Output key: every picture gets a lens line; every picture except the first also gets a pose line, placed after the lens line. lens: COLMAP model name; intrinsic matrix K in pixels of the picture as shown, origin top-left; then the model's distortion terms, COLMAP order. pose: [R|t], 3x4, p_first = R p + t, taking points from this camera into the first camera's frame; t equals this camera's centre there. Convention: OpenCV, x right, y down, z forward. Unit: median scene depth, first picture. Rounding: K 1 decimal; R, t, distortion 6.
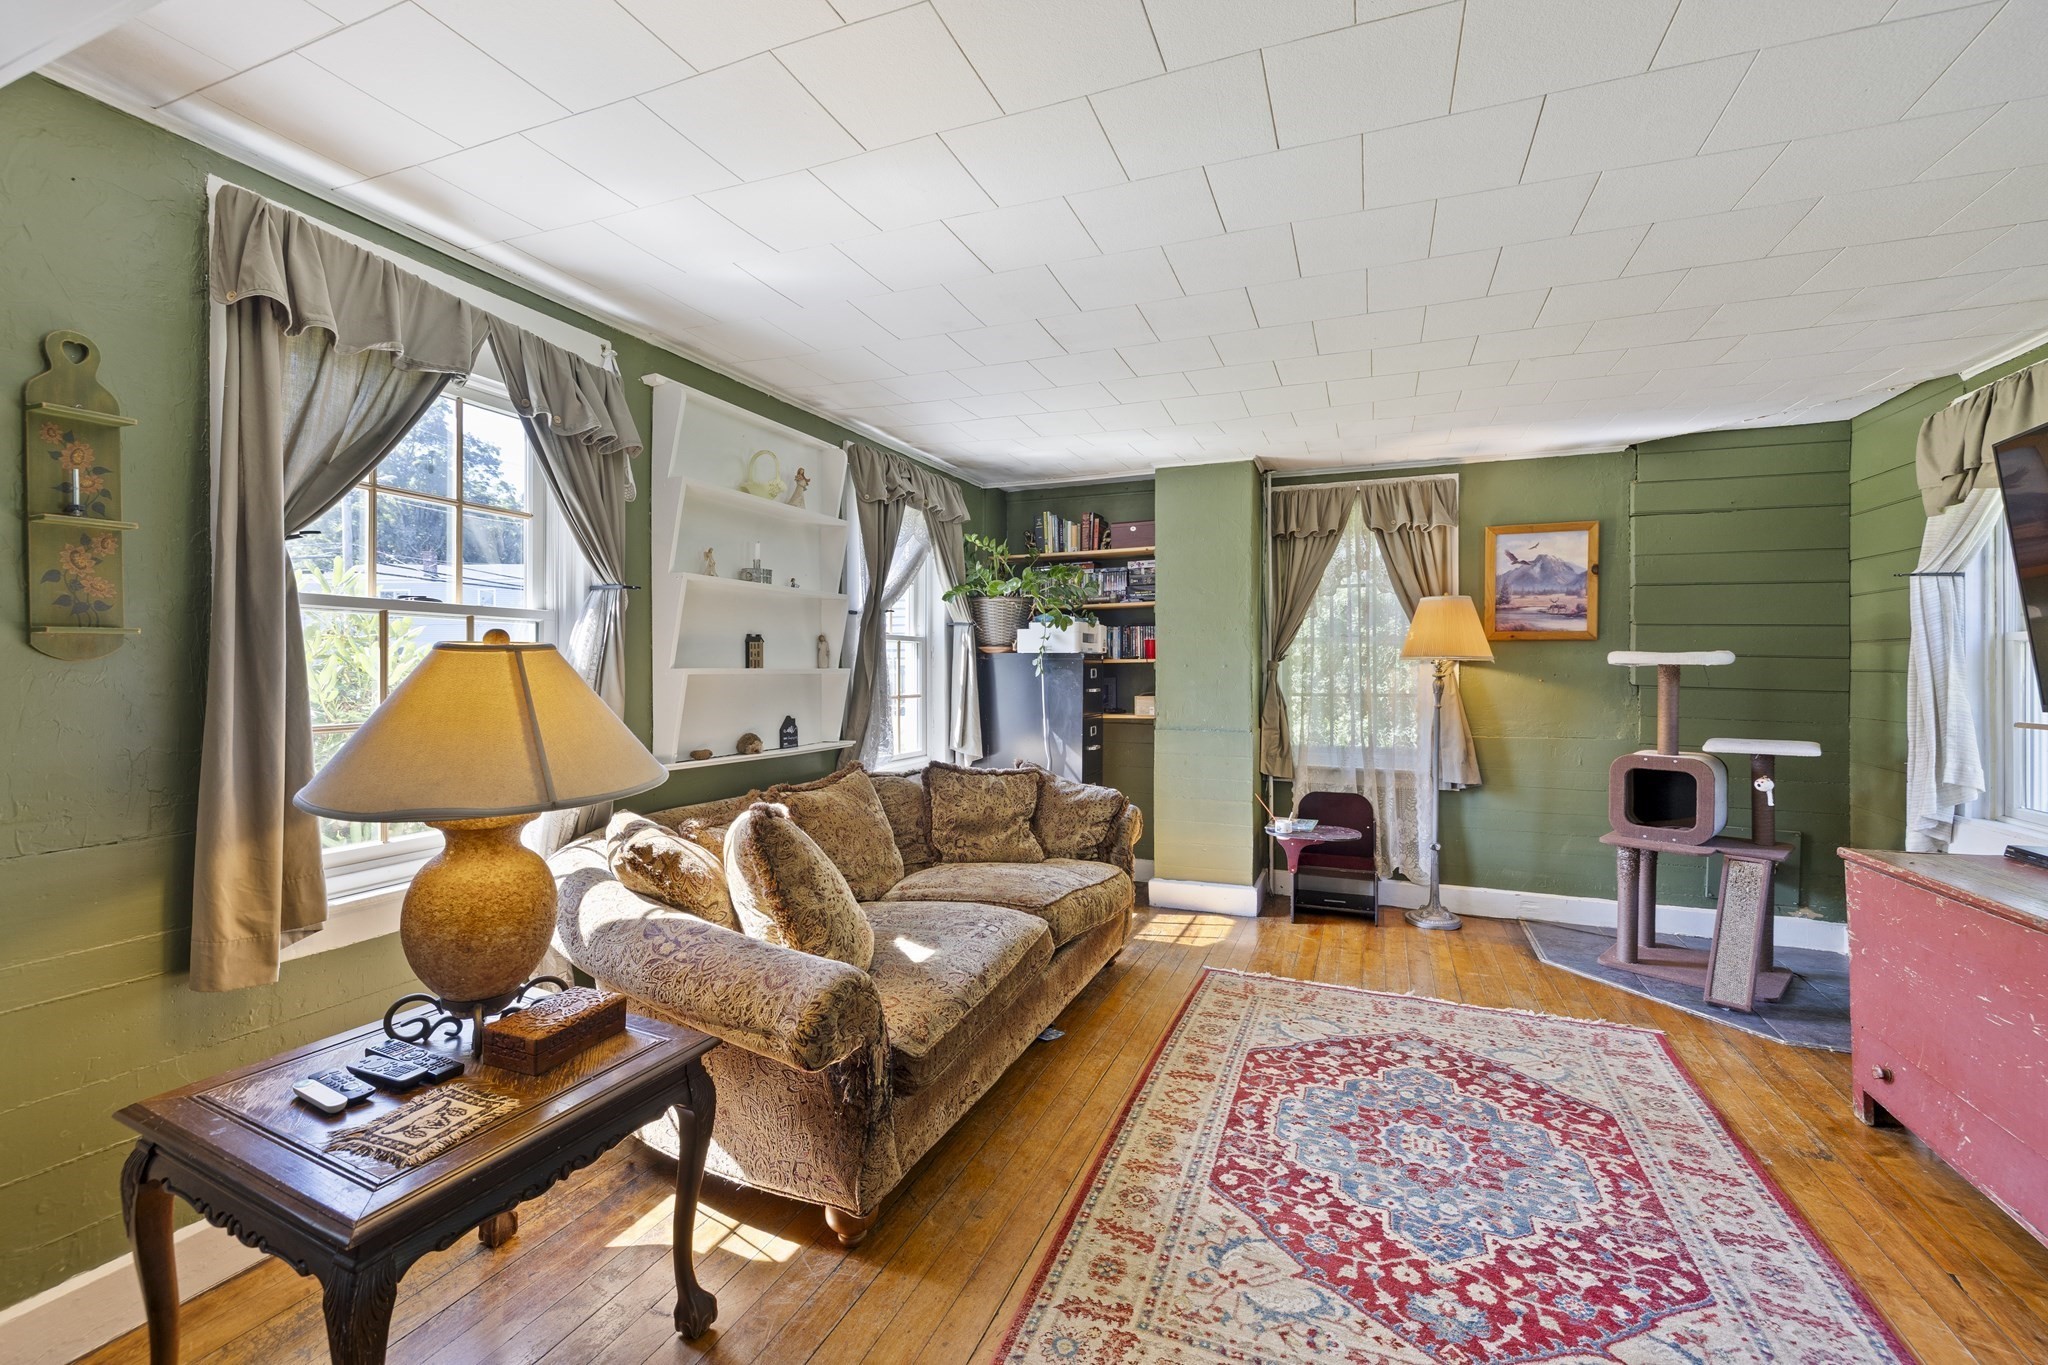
lens RADIAL K [[864.7, 0, 1022.9], [0, 864.7, 670.0], [0, 0, 1]] dist [0.000692, -0.000326]
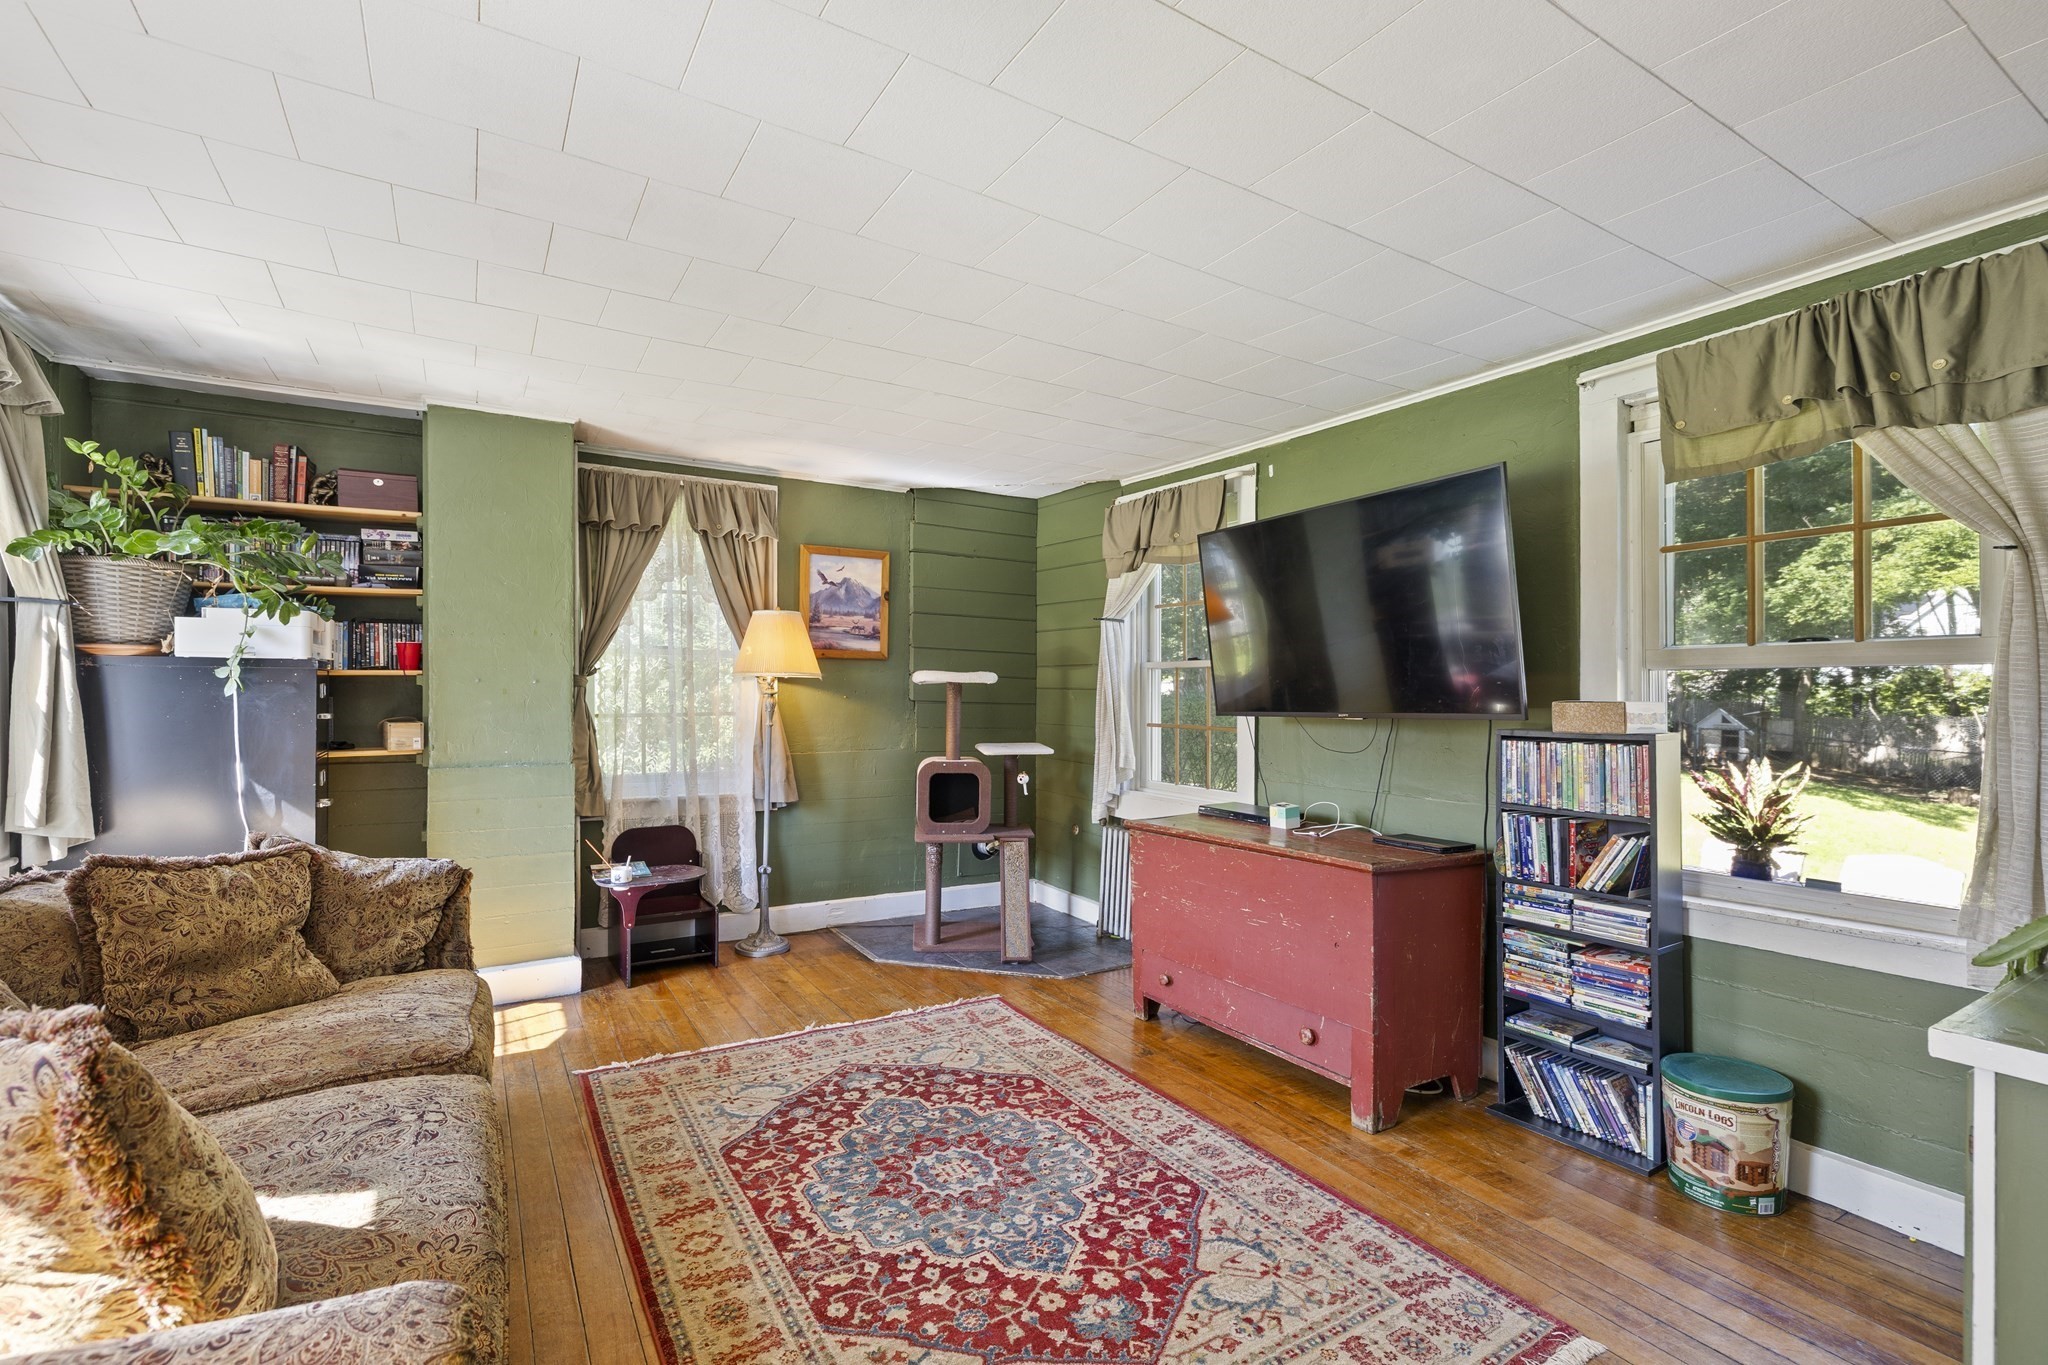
lens RADIAL K [[910.6, 0, 1019.0], [0, 910.6, 694.3], [0, 0, 1]] dist [-0.002026, -0.000425]
pose [[0.602771, -0.004214, 0.797903, -0.201815], [-0.002379, 0.999972, 0.007079, 0.000512], [-0.797911, -0.006165, 0.602744, 0.206318]]
